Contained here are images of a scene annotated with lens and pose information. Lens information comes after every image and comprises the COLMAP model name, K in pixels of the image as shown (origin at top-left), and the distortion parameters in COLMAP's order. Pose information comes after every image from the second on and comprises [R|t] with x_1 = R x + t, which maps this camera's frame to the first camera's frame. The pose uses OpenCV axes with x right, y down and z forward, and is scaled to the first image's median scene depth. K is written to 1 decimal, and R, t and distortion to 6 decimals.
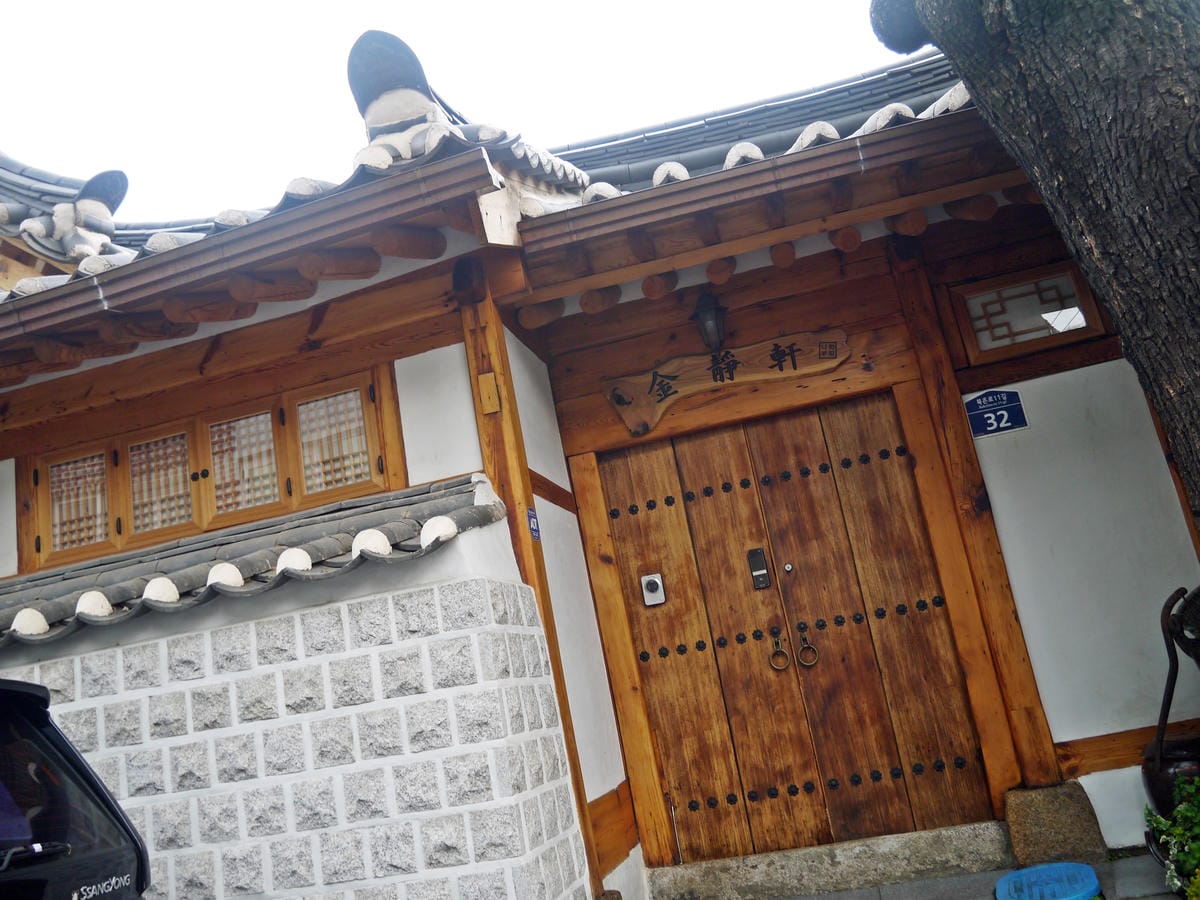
lens RADIAL K [[1004.6, 0, 601.5], [0, 1004.6, 445.5], [0, 0, 1]] dist [-0.066081, 0.040085]
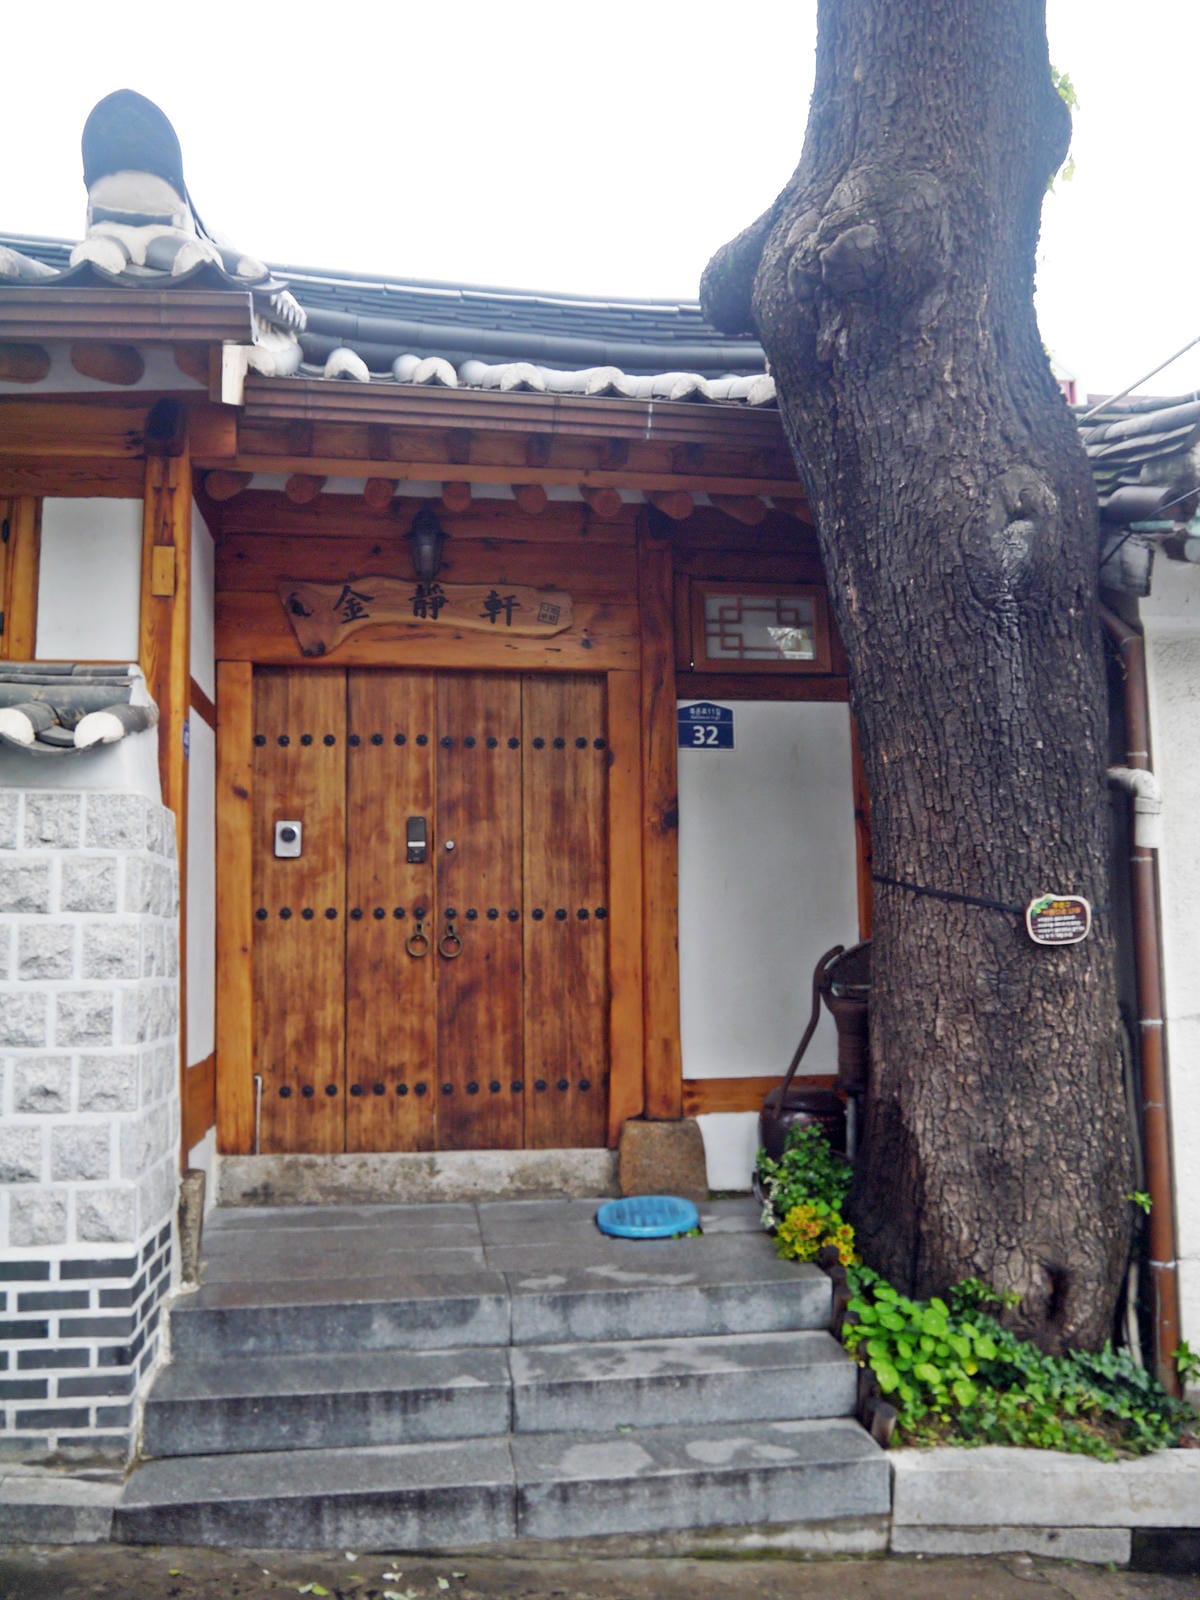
lens RADIAL K [[1339.5, 0, 600.0], [0, 1339.5, 800.0], [0, 0, 1]] dist [-0.066081, 0.040085]
pose [[0.914877, 0.201423, 0.349898, -0.121928], [-0.235460, 0.970203, 0.057147, -0.015824], [-0.327961, -0.134669, 0.935043, -0.146981]]
